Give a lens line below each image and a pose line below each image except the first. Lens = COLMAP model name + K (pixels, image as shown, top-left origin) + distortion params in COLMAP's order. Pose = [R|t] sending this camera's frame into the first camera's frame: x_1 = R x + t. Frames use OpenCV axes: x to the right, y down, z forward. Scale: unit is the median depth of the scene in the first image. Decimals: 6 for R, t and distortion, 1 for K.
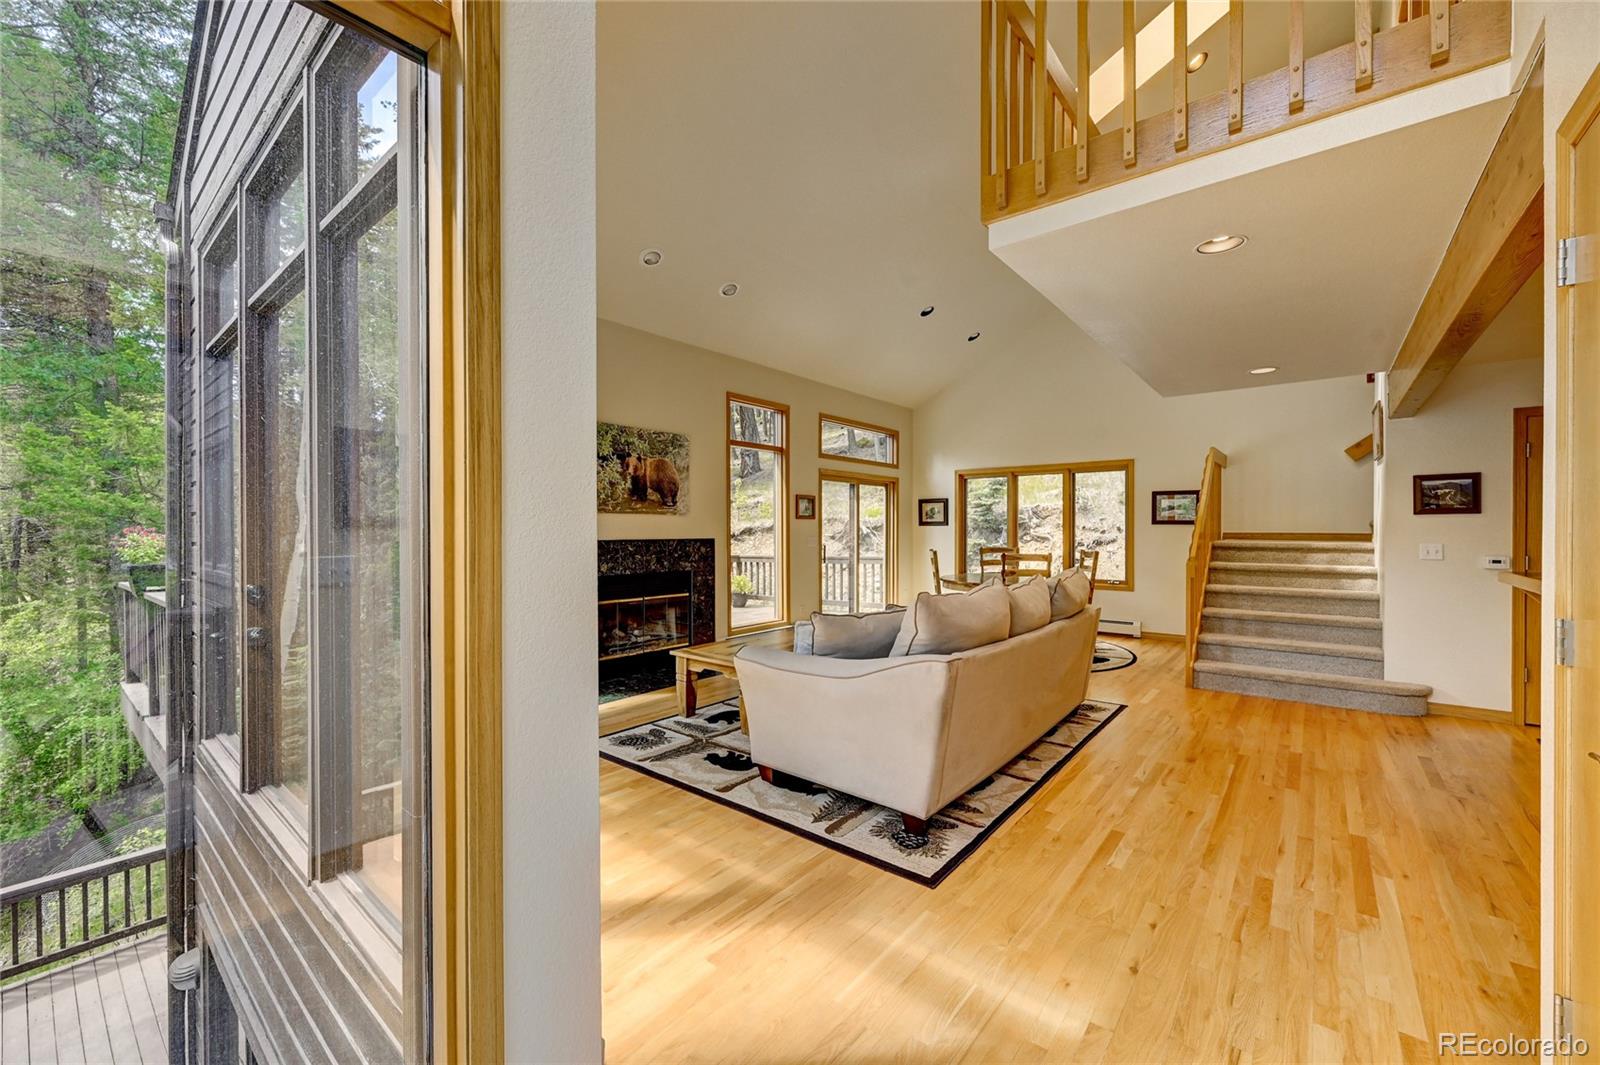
lens RADIAL K [[634.2, 0, 800.4], [0, 634.2, 529.5], [0, 0, 1]] dist [-0.004344, 0.000427]
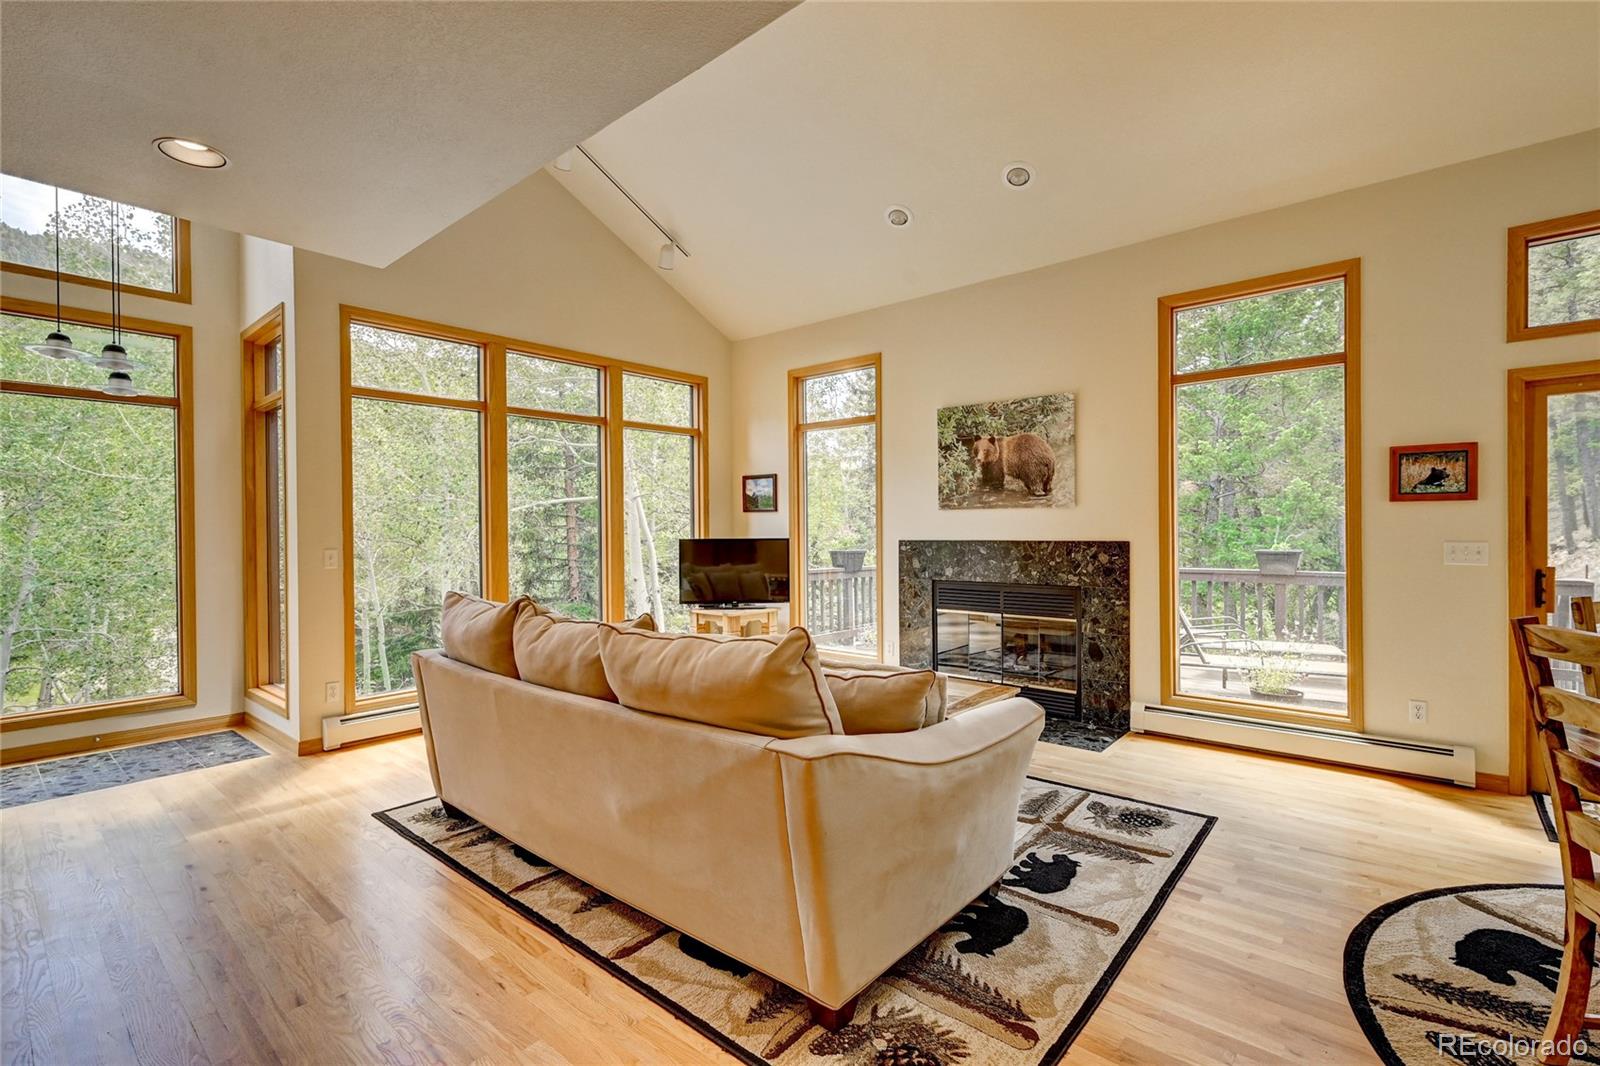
lens RADIAL K [[725.0, 0, 800.6], [0, 725.0, 532.4], [0, 0, 1]] dist [-0.000600, 0.000793]
pose [[-0.025205, 0.006135, -0.999663, 0.662195], [0.007514, 0.999954, 0.005948, -0.001780], [0.999654, -0.007361, -0.025250, 0.766972]]
